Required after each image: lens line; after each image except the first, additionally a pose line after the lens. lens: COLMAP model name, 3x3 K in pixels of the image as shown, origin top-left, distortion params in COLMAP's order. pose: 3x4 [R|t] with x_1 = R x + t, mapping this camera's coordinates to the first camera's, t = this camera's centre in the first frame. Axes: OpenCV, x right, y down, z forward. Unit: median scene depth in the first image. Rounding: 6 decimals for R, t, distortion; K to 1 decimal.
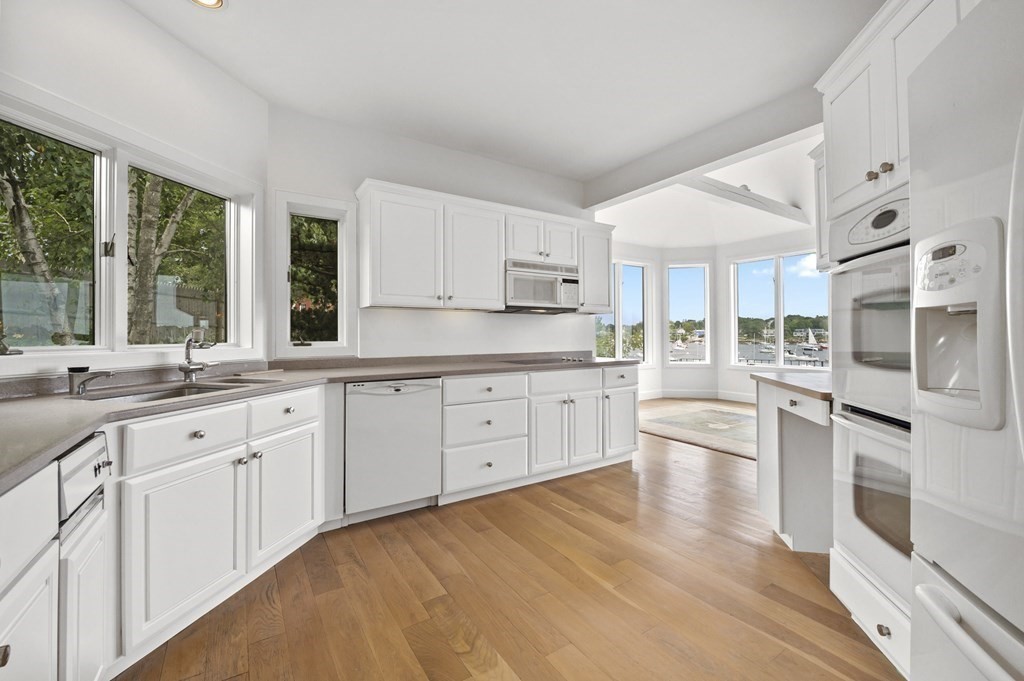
lens RADIAL K [[420.8, 0, 512.0], [0, 420.8, 340.5], [0, 0, 1]] dist [-0.003087, -0.000635]
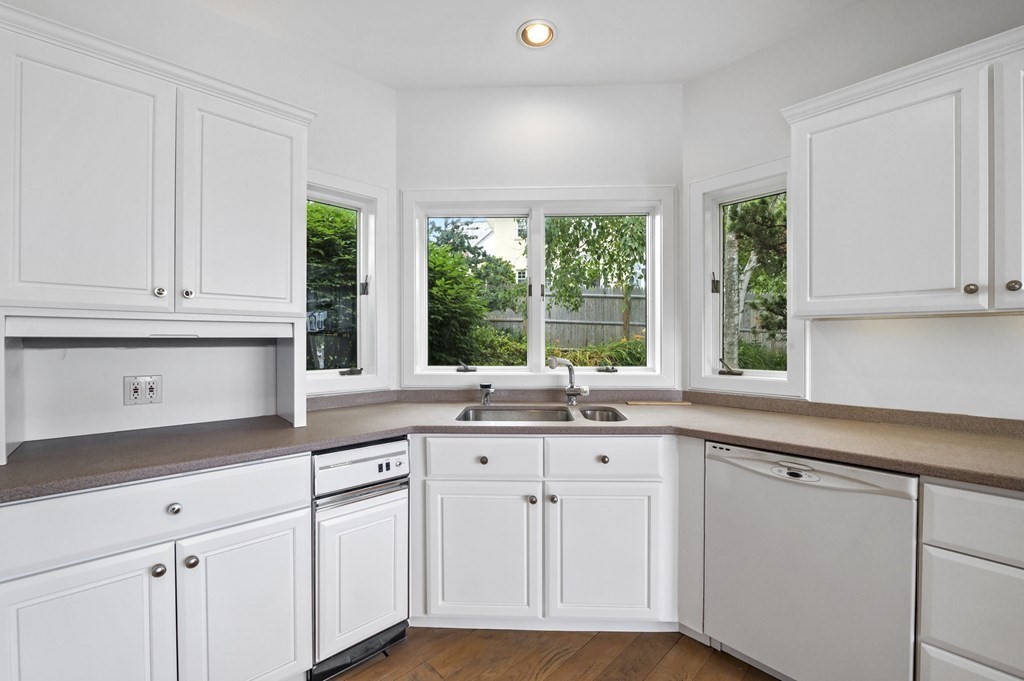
lens RADIAL K [[412.4, 0, 506.5], [0, 412.4, 345.7], [0, 0, 1]] dist [-0.016677, -0.000252]
pose [[0.169881, 0.017261, -0.985313, 0.181592], [-0.012561, 0.999803, 0.015349, -0.052101], [0.985385, 0.009769, 0.170064, 0.544988]]
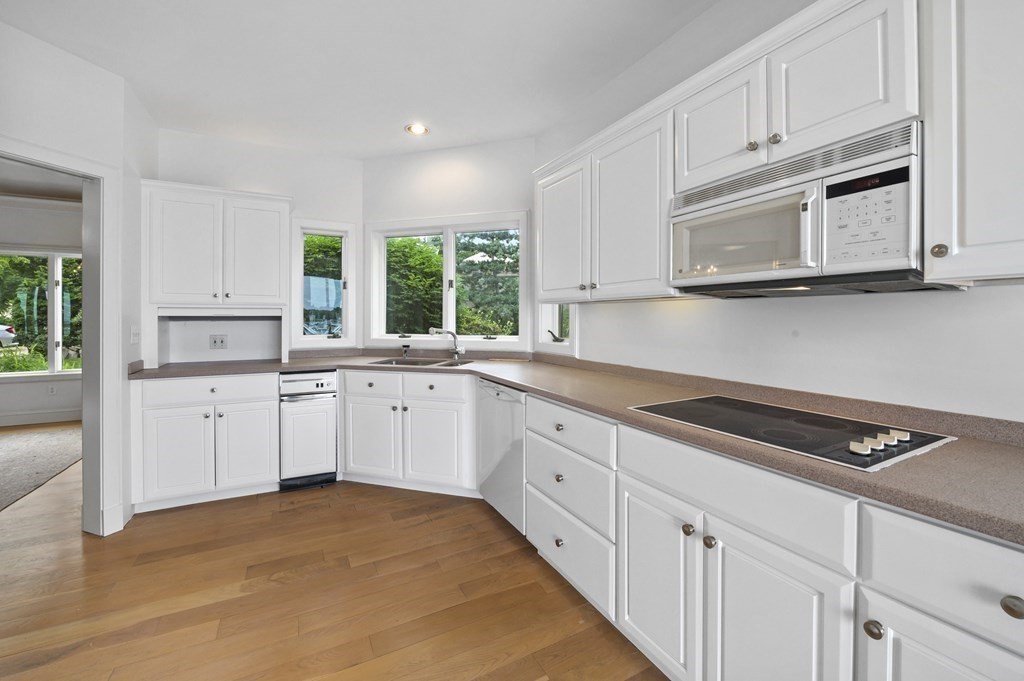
lens RADIAL K [[416.4, 0, 508.4], [0, 416.4, 324.3], [0, 0, 1]] dist [-0.016137, 0.000152]
pose [[-0.093097, 0.022409, -0.995405, 0.660086], [-0.011315, 0.999658, 0.023563, -0.062591], [0.995593, 0.013457, -0.092812, 1.111977]]
